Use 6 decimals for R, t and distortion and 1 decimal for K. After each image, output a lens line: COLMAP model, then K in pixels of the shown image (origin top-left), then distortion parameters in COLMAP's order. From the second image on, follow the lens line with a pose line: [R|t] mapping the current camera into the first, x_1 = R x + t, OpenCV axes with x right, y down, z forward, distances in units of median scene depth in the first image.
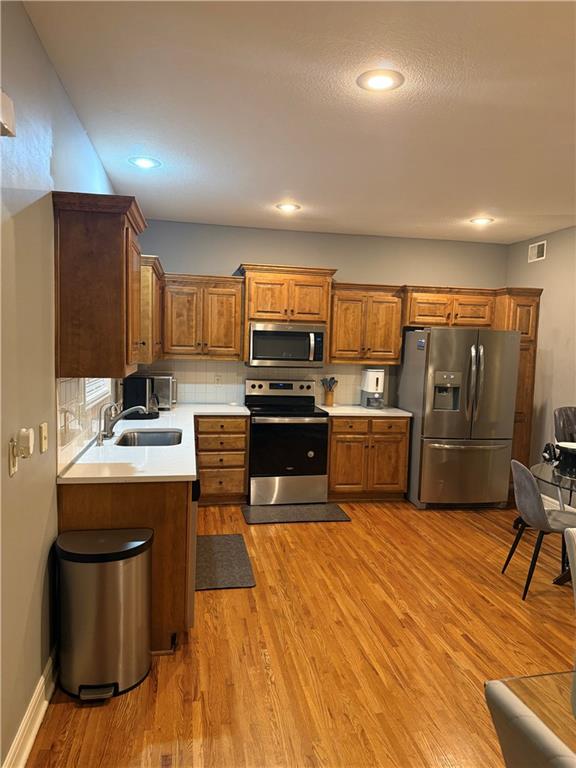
lens RADIAL K [[537.6, 0, 291.2], [0, 537.6, 383.2], [0, 0, 1]] dist [0.073257, -0.088907]
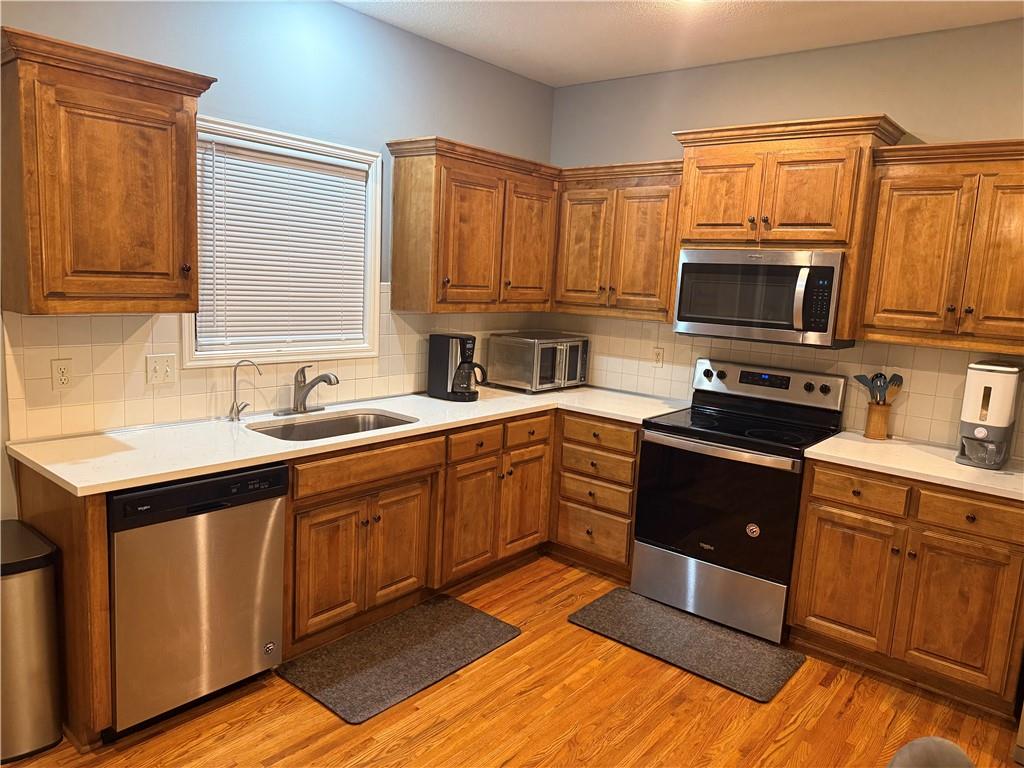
lens RADIAL K [[716.8, 0, 506.8], [0, 716.8, 383.2], [0, 0, 1]] dist [0.073257, -0.088907]
pose [[0.635736, 0.121495, -0.762286, 0.357378], [-0.092671, 0.992406, 0.080886, -0.024520], [0.766324, 0.019220, 0.642167, 0.425821]]
